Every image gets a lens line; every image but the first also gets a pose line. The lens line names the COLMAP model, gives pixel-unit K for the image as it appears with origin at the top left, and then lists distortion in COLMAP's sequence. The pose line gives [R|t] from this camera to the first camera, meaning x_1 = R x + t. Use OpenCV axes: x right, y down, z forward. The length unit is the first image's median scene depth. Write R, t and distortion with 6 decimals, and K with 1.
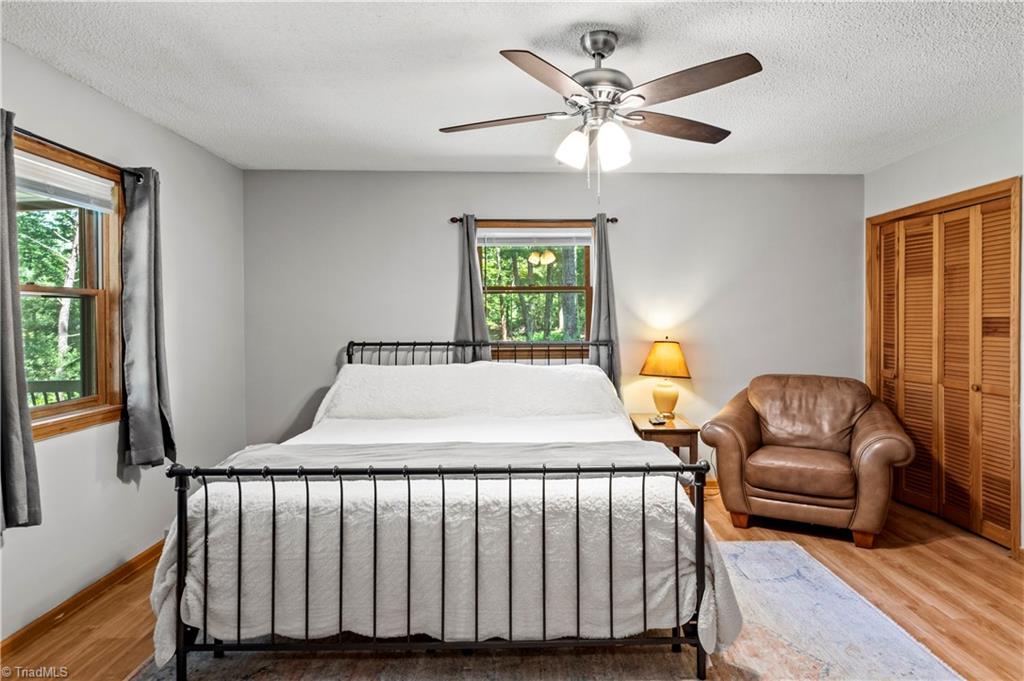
lens RADIAL K [[579.7, 0, 515.2], [0, 579.7, 330.7], [0, 0, 1]] dist [0.004451, -0.001316]
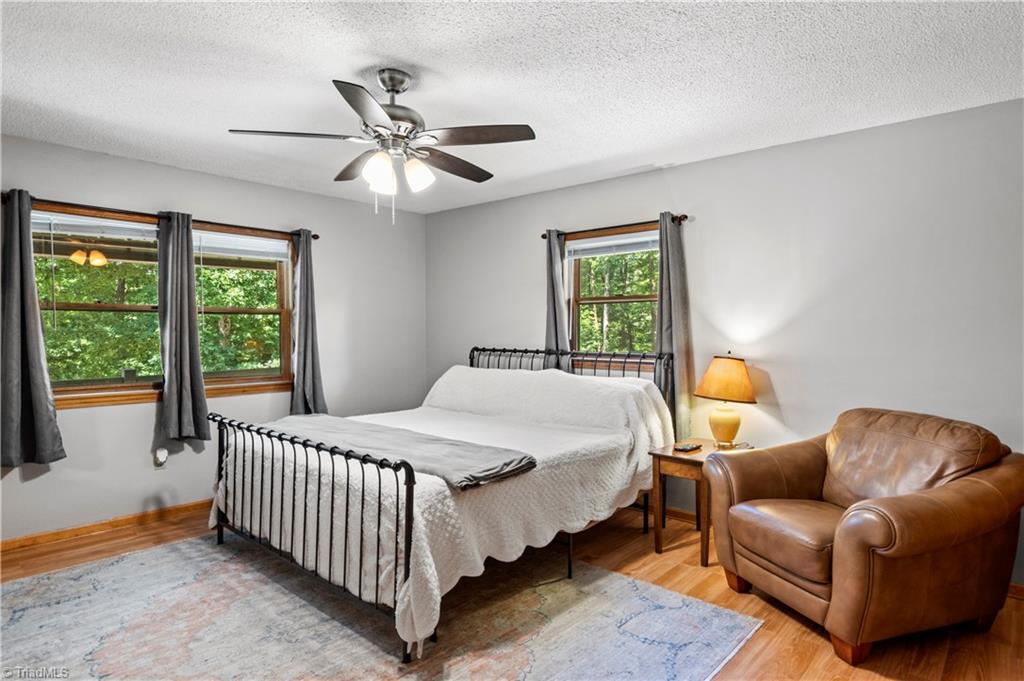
lens RADIAL K [[588.2, 0, 515.2], [0, 588.2, 339.5], [0, 0, 1]] dist [-0.014043, -0.003977]
pose [[0.737579, 0.019299, -0.674985, 0.754201], [-0.019001, 0.999789, 0.007823, -0.009509], [0.674994, 0.007055, 0.737790, 0.206371]]
